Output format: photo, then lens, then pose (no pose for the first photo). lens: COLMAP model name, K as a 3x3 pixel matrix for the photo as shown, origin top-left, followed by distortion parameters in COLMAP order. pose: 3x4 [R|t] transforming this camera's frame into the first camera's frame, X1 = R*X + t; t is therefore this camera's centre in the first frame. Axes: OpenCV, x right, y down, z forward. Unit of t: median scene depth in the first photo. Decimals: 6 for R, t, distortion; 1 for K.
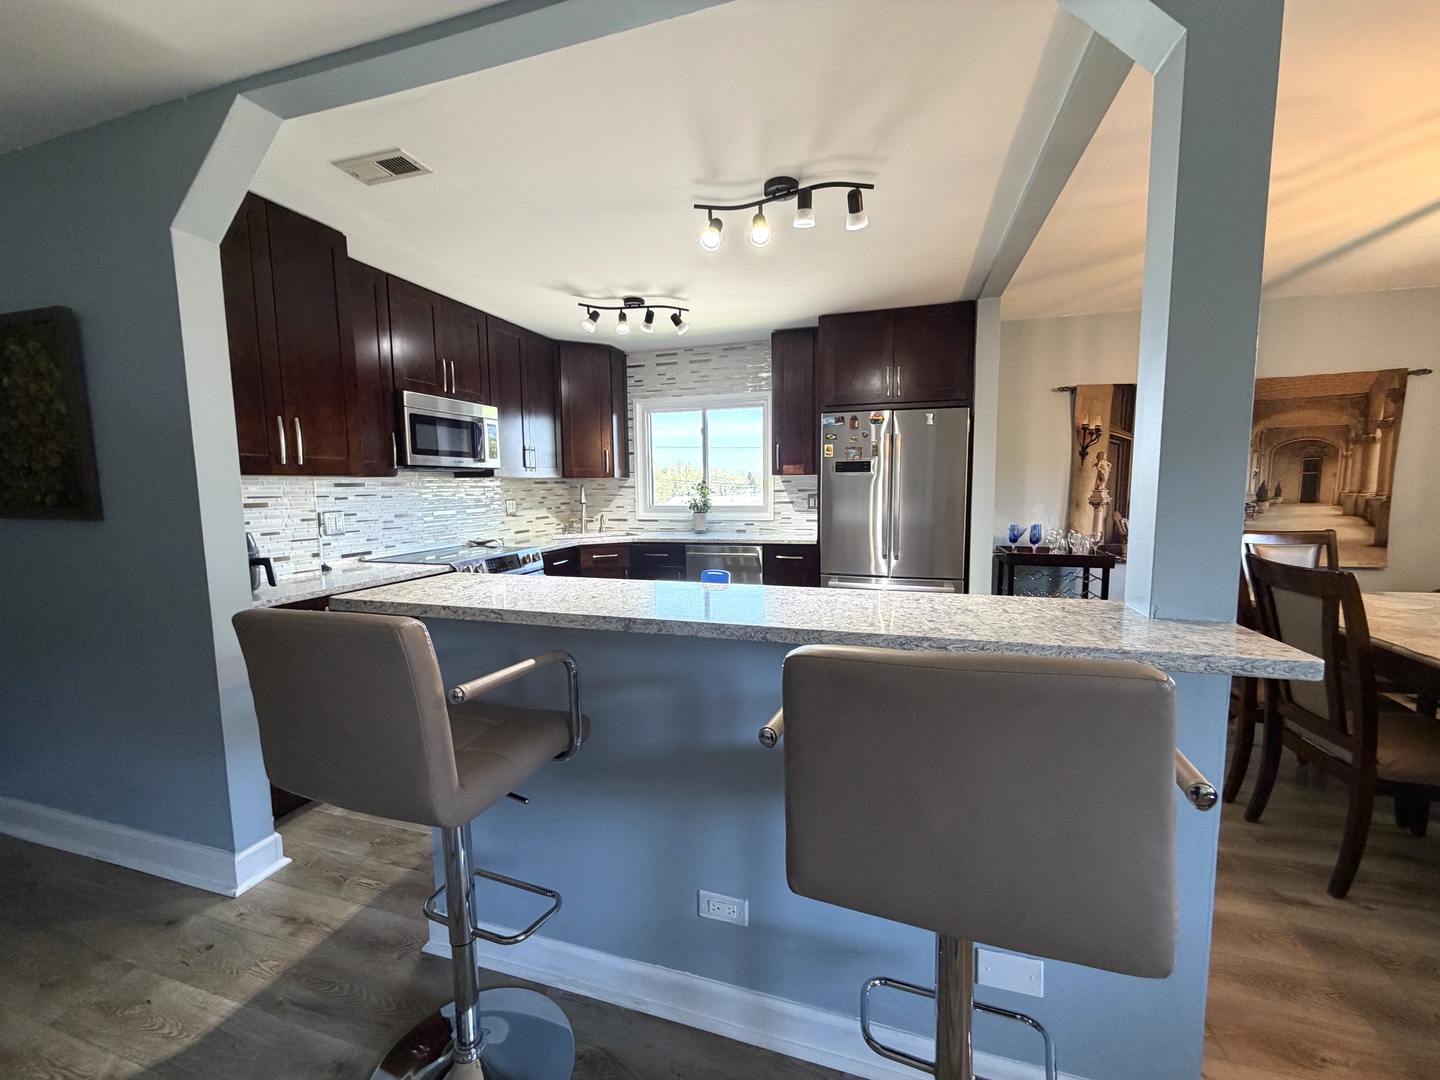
lens RADIAL K [[575.9, 0, 717.0], [0, 575.9, 539.6], [0, 0, 1]] dist [0.000652, 0.000113]
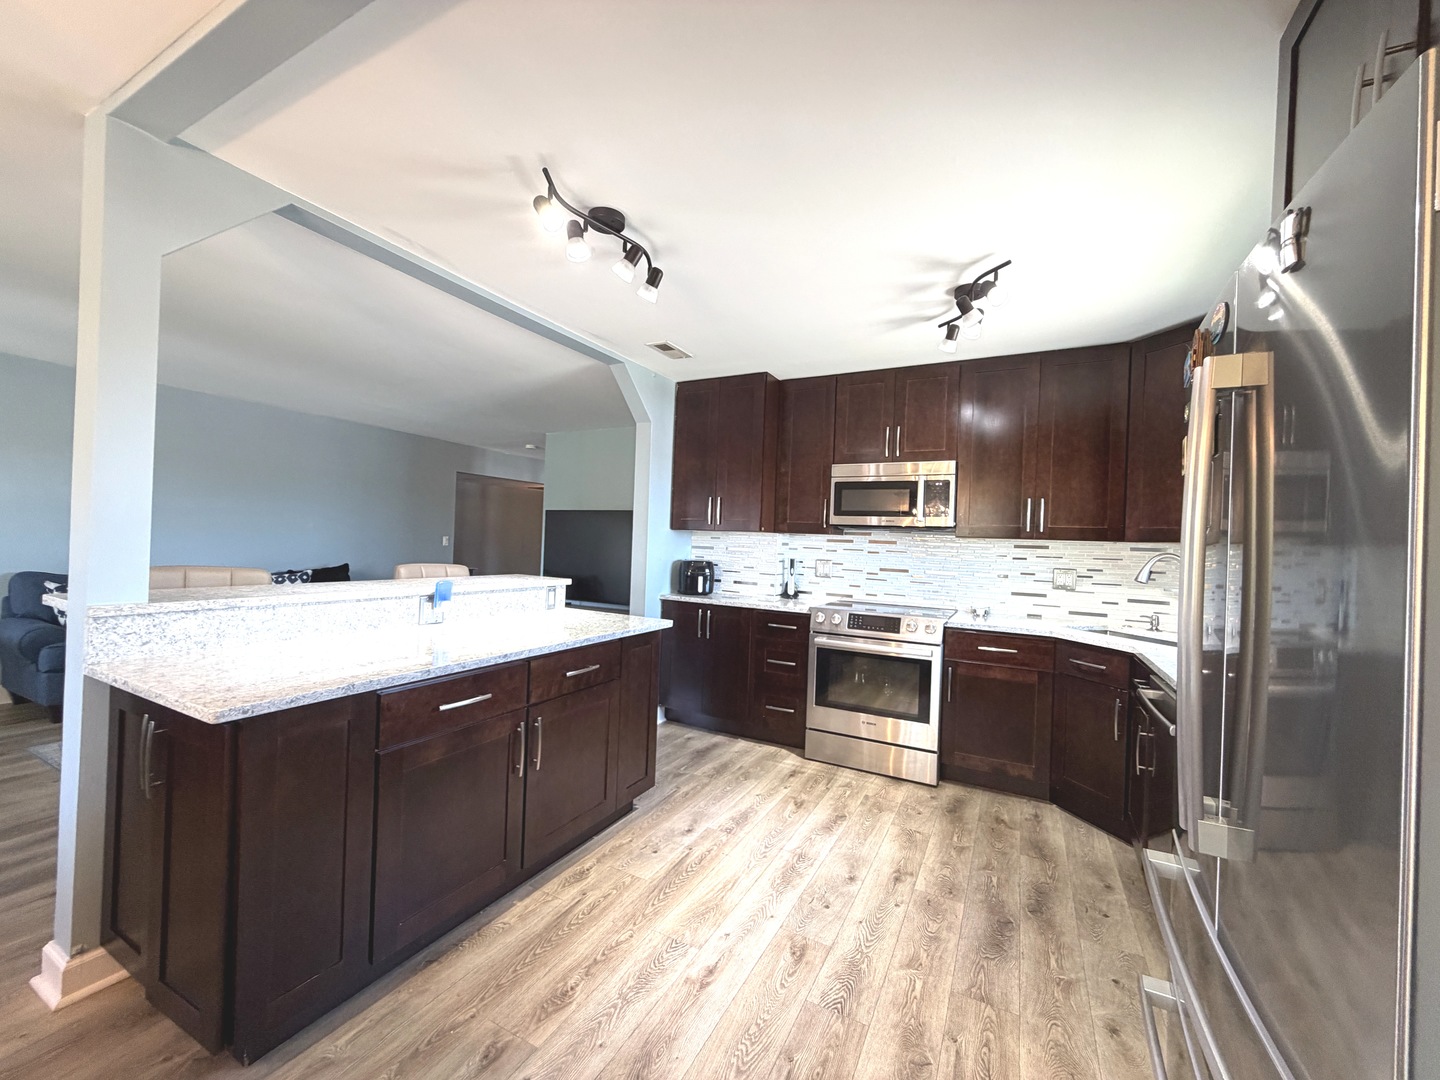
lens RADIAL K [[575.9, 0, 714.6], [0, 575.9, 539.3], [0, 0, 1]] dist [0.000652, 0.000113]
pose [[-0.160322, 0.008854, -0.987025, 0.658190], [-0.128560, 0.991255, 0.029774, -0.097795], [0.978657, 0.131666, -0.157781, 0.903111]]
